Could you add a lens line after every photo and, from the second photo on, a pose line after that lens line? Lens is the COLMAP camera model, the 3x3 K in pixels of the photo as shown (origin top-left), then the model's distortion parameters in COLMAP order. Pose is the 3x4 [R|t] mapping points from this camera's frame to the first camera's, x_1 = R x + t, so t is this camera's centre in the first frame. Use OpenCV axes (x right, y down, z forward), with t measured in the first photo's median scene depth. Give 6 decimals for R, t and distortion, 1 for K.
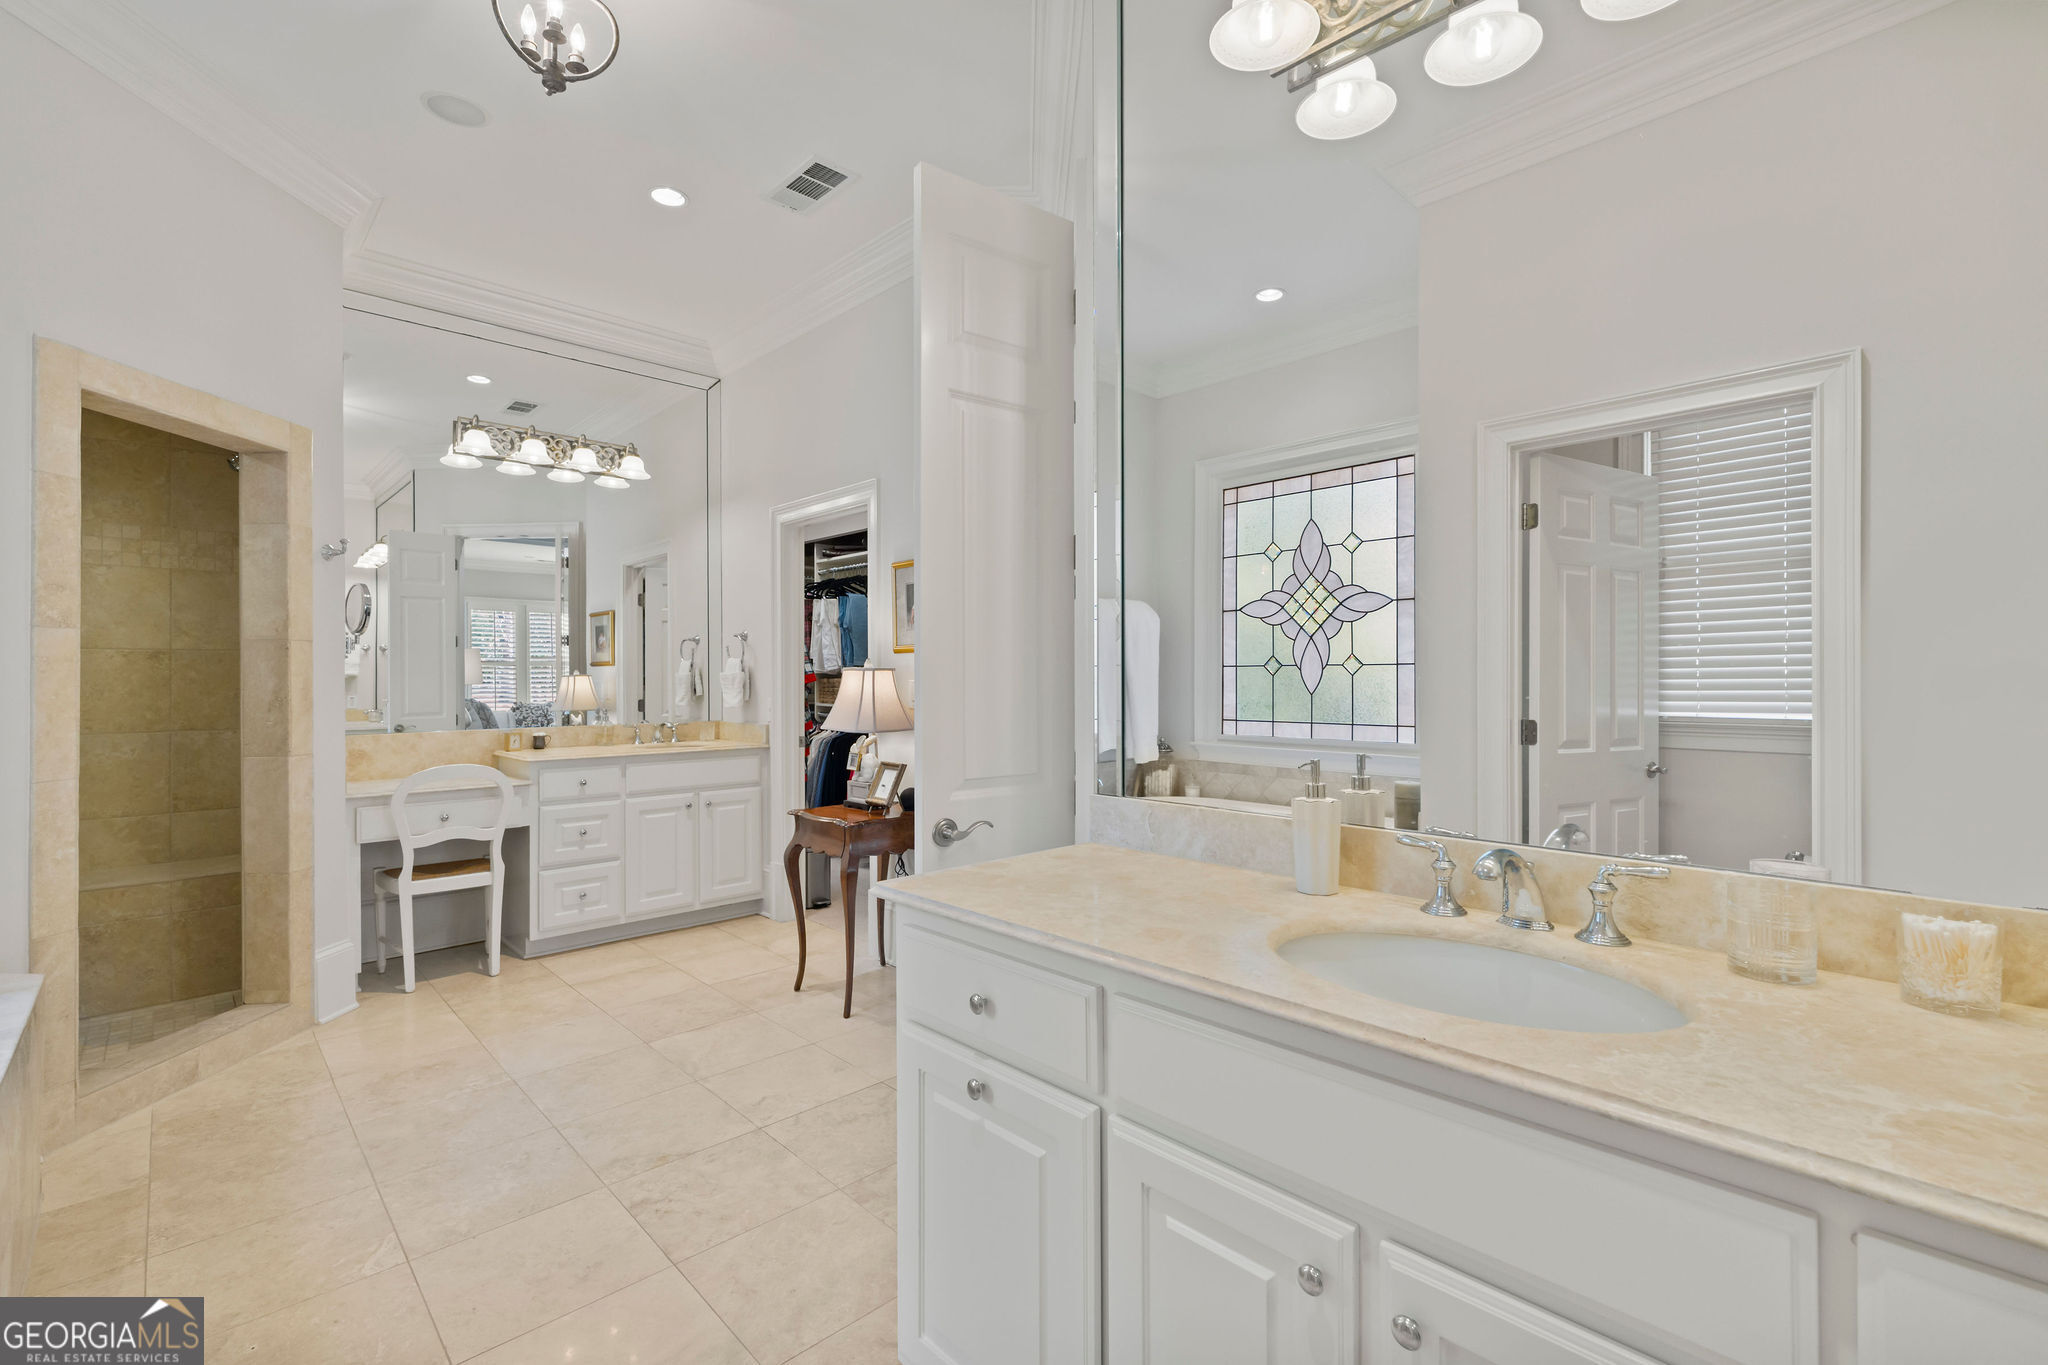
lens RADIAL K [[894.7, 0, 1024.0], [0, 894.7, 682.5], [0, 0, 1]] dist [0.000787, 0.000146]
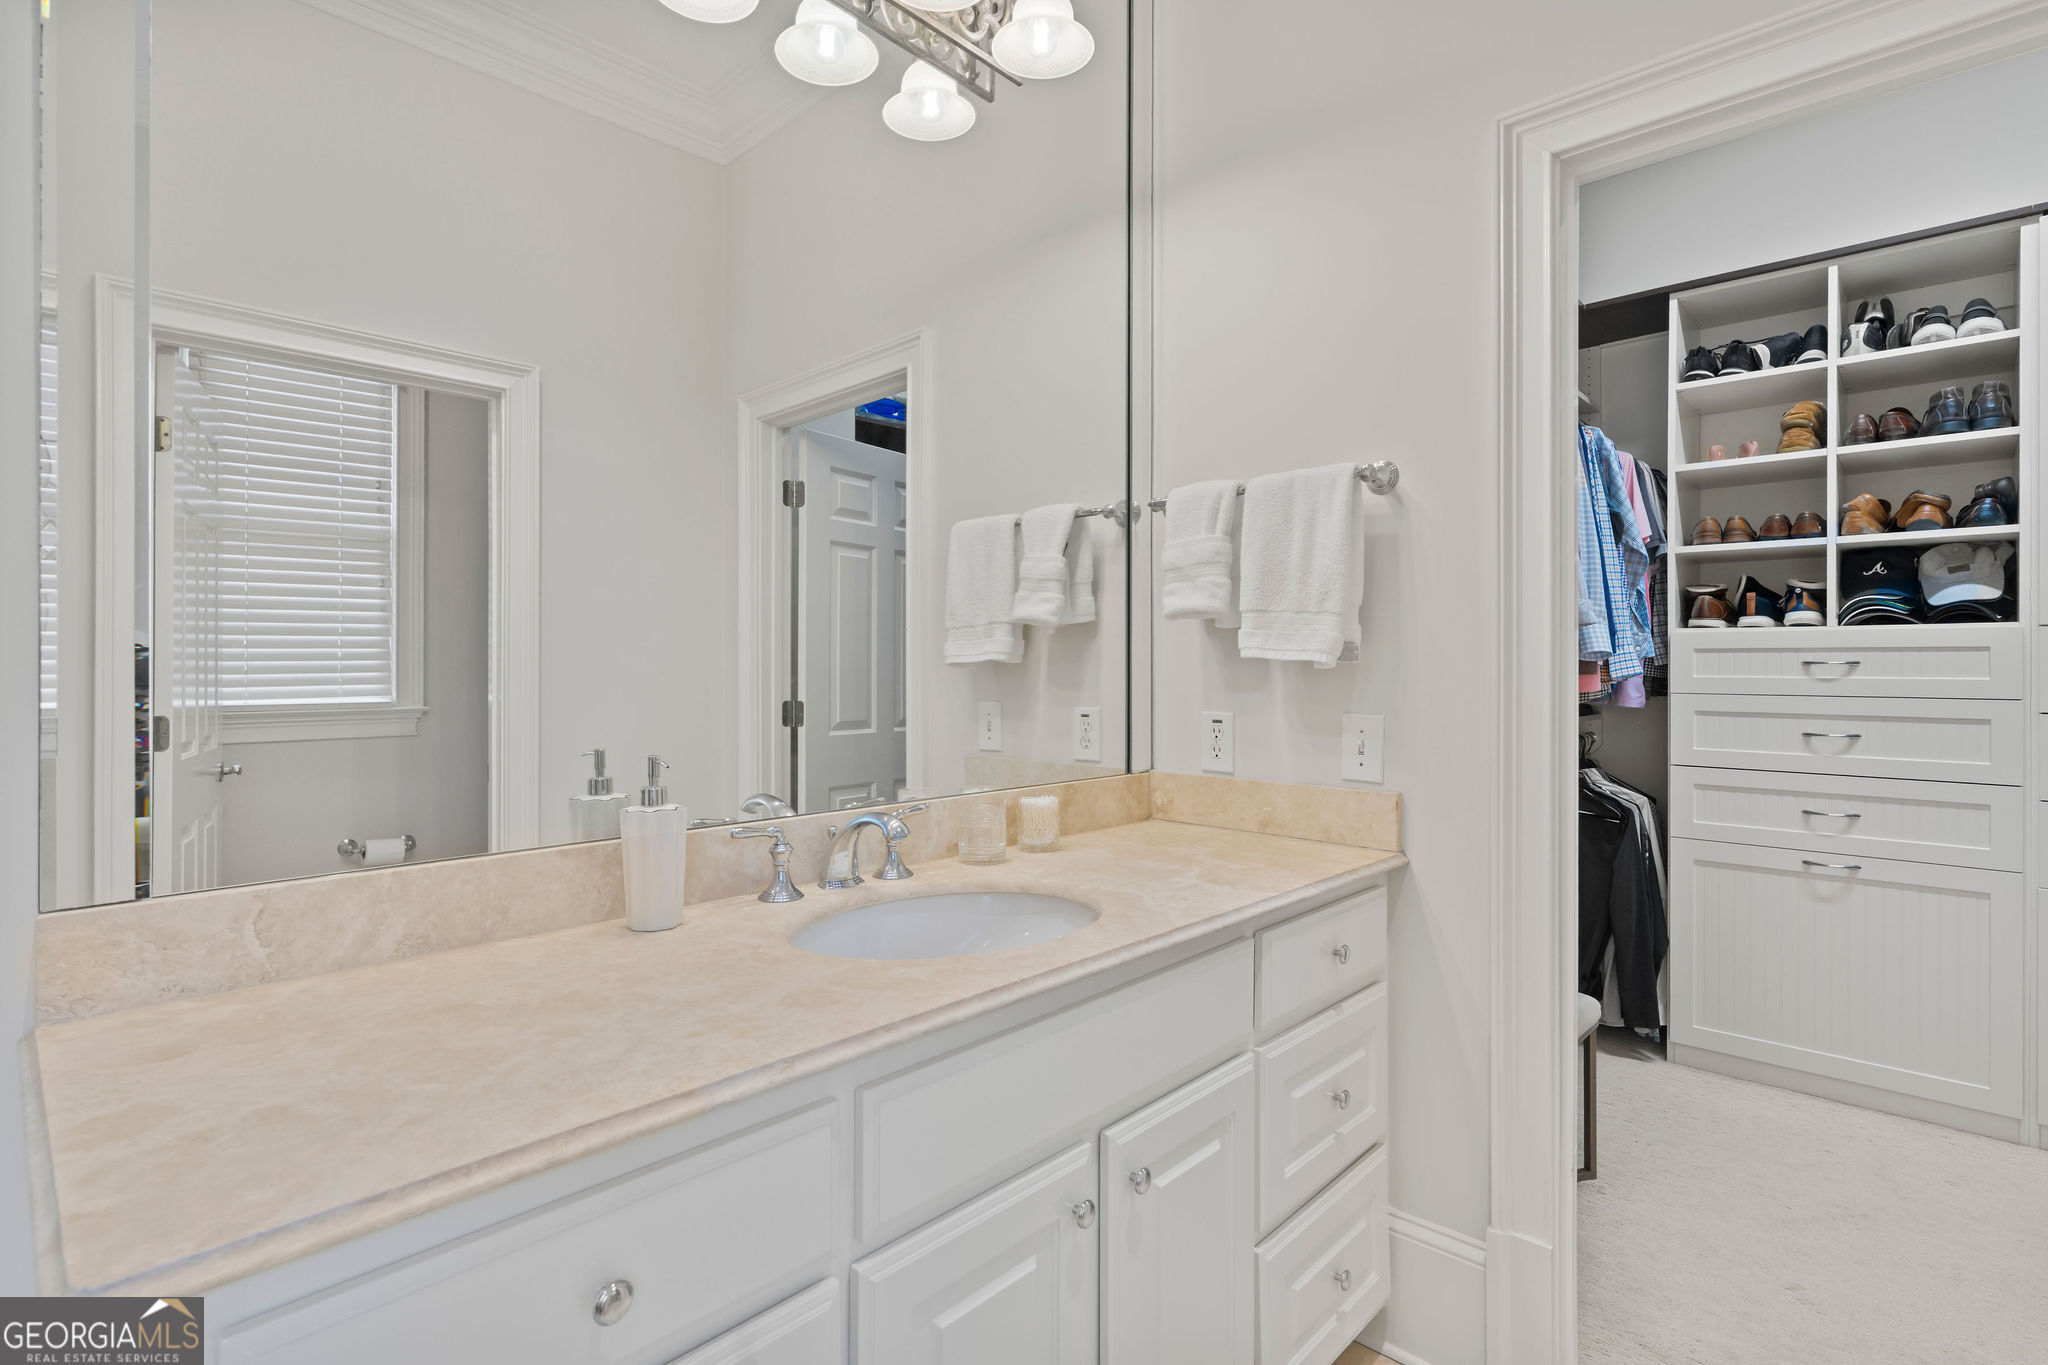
lens RADIAL K [[979.3, 0, 1024.0], [0, 979.3, 682.5], [0, 0, 1]] dist [0.000042, -0.000126]
pose [[-0.050147, -0.013301, 0.998653, -0.524464], [0.002574, 0.999906, 0.013447, 0.013321], [-0.998739, 0.003245, -0.050109, 0.716007]]
